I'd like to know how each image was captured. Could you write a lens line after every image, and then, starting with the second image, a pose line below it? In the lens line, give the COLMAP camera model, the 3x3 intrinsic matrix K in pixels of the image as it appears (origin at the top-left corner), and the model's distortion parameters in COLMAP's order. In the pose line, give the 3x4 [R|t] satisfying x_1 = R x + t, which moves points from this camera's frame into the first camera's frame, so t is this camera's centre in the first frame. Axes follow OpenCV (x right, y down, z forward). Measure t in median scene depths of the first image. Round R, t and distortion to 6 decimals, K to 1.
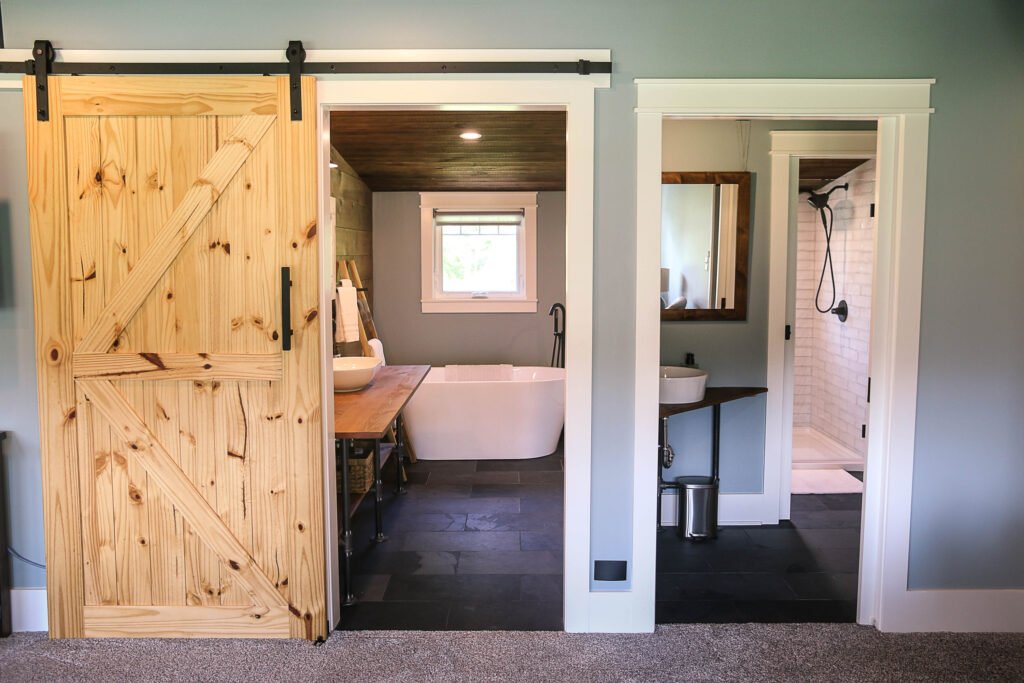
lens RADIAL K [[750.6, 0, 512.0], [0, 750.6, 341.5], [0, 0, 1]] dist [-0.122848, 0.131208]
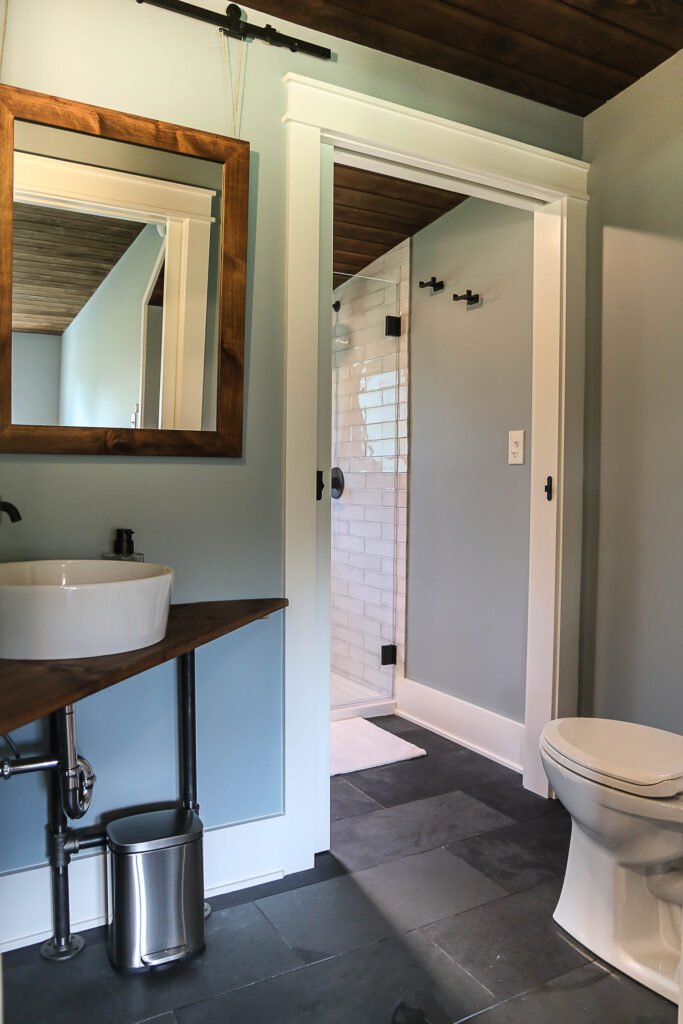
lens RADIAL K [[750.6, 0, 325.7], [0, 750.6, 511.4], [0, 0, 1]] dist [-0.122848, 0.131208]
pose [[0.867286, -0.007497, 0.497753, 0.121357], [0.038812, 0.997861, -0.052596, 0.031884], [-0.496294, 0.064935, 0.865722, 0.548202]]
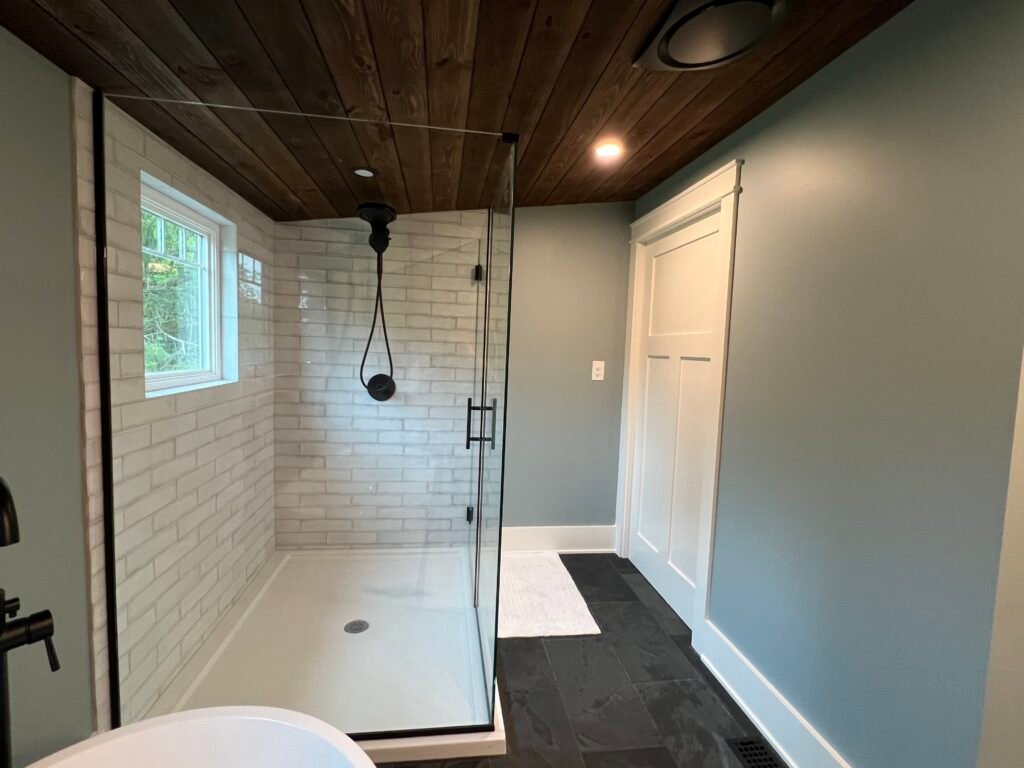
lens RADIAL K [[478.9, 0, 504.5], [0, 478.9, 382.7], [0, 0, 1]] dist [-0.002213, -0.000866]
pose [[-0.139984, -0.077103, 0.987147, -0.124971], [0.068825, 0.993794, 0.087382, -0.116336], [-0.987759, 0.080172, -0.133808, 1.311381]]
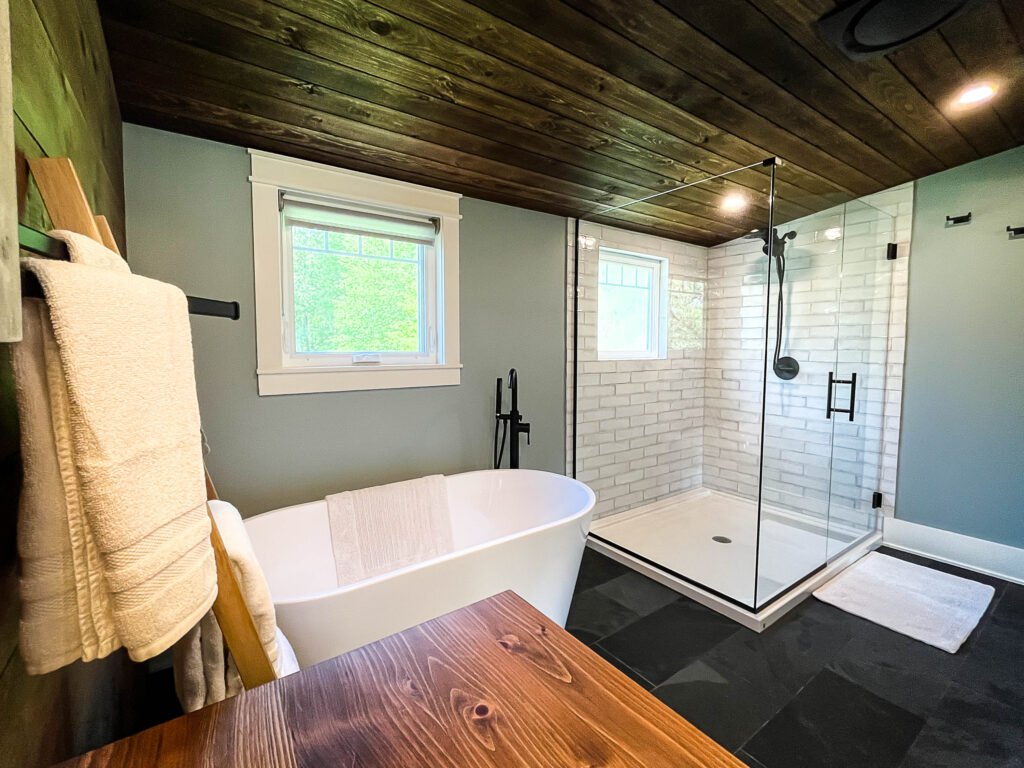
lens RADIAL K [[450.0, 0, 508.1], [0, 450.0, 375.6], [0, 0, 1]] dist [-0.001596, 0.000051]
pose [[0.812076, -0.034787, 0.582514, -0.246536], [0.058167, 0.998076, -0.021486, -0.055551], [-0.580645, 0.051331, 0.812537, 1.033604]]
